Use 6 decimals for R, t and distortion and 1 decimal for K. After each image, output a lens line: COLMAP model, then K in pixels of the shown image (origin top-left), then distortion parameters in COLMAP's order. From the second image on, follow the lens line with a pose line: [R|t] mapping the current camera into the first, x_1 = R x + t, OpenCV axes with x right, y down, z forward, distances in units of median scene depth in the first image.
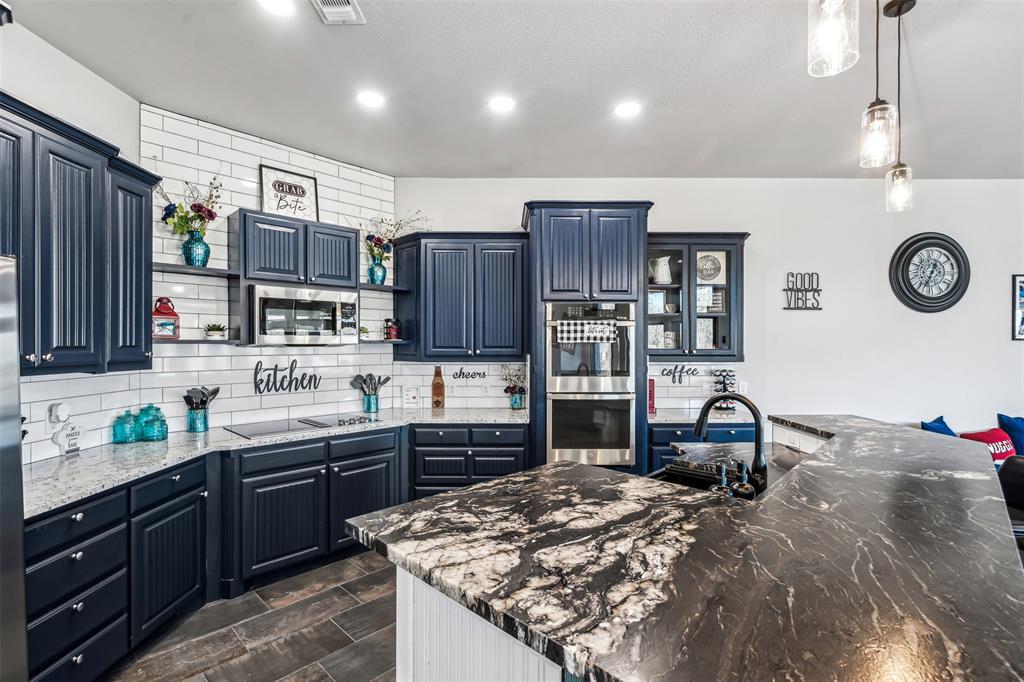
lens RADIAL K [[473.1, 0, 507.5], [0, 473.1, 341.0], [0, 0, 1]] dist [-0.006009, 0.002581]
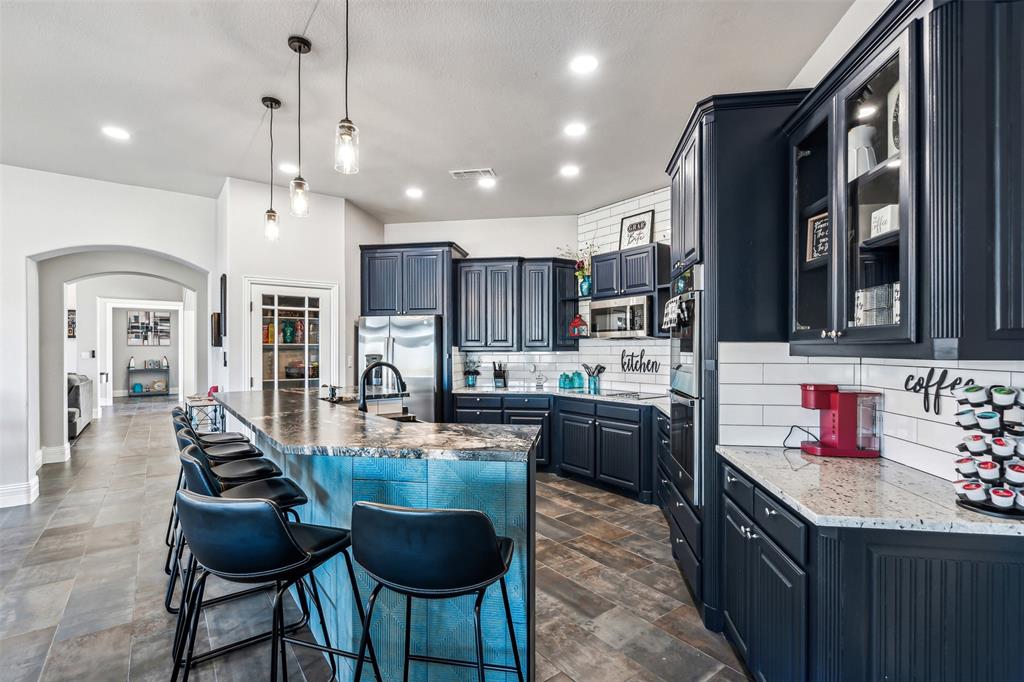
lens RADIAL K [[473.1, 0, 516.5], [0, 473.1, 348.3], [0, 0, 1]] dist [-0.006009, 0.002581]
pose [[-0.135785, -0.002509, -0.990735, 0.943254], [0.005543, 0.999979, -0.003293, 0.038929], [0.990723, -0.005939, -0.135769, 0.813432]]
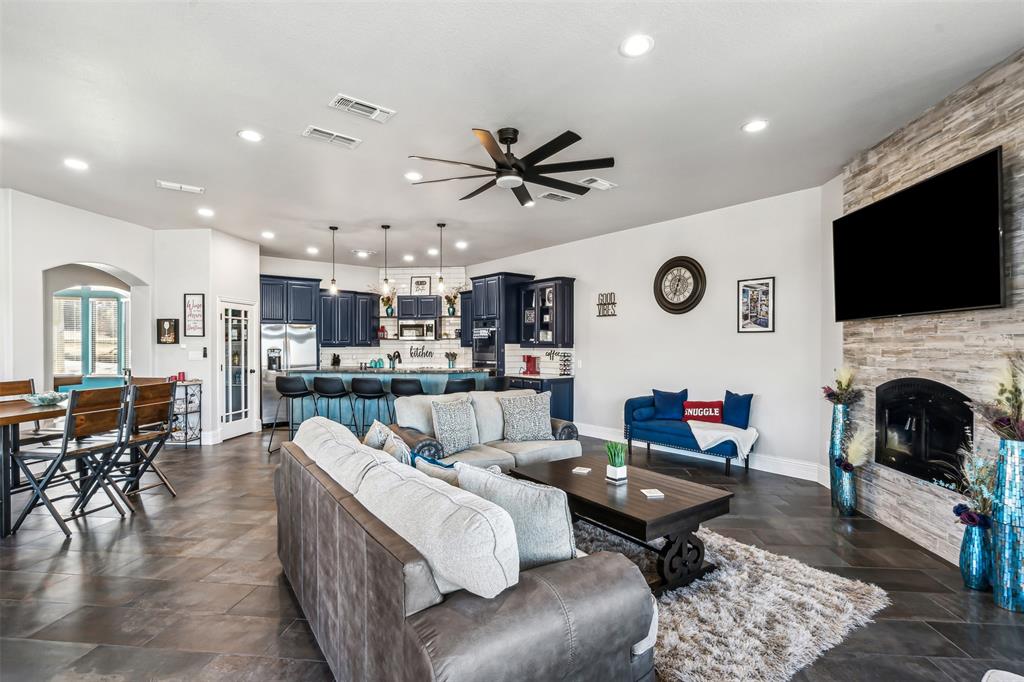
lens RADIAL K [[473.1, 0, 511.7], [0, 473.1, 343.6], [0, 0, 1]] dist [-0.006009, 0.002581]
pose [[0.628380, -0.002914, -0.777901, 1.953862], [0.003048, 0.999995, -0.001283, 0.032345], [0.777901, -0.001565, 0.628385, -0.308829]]
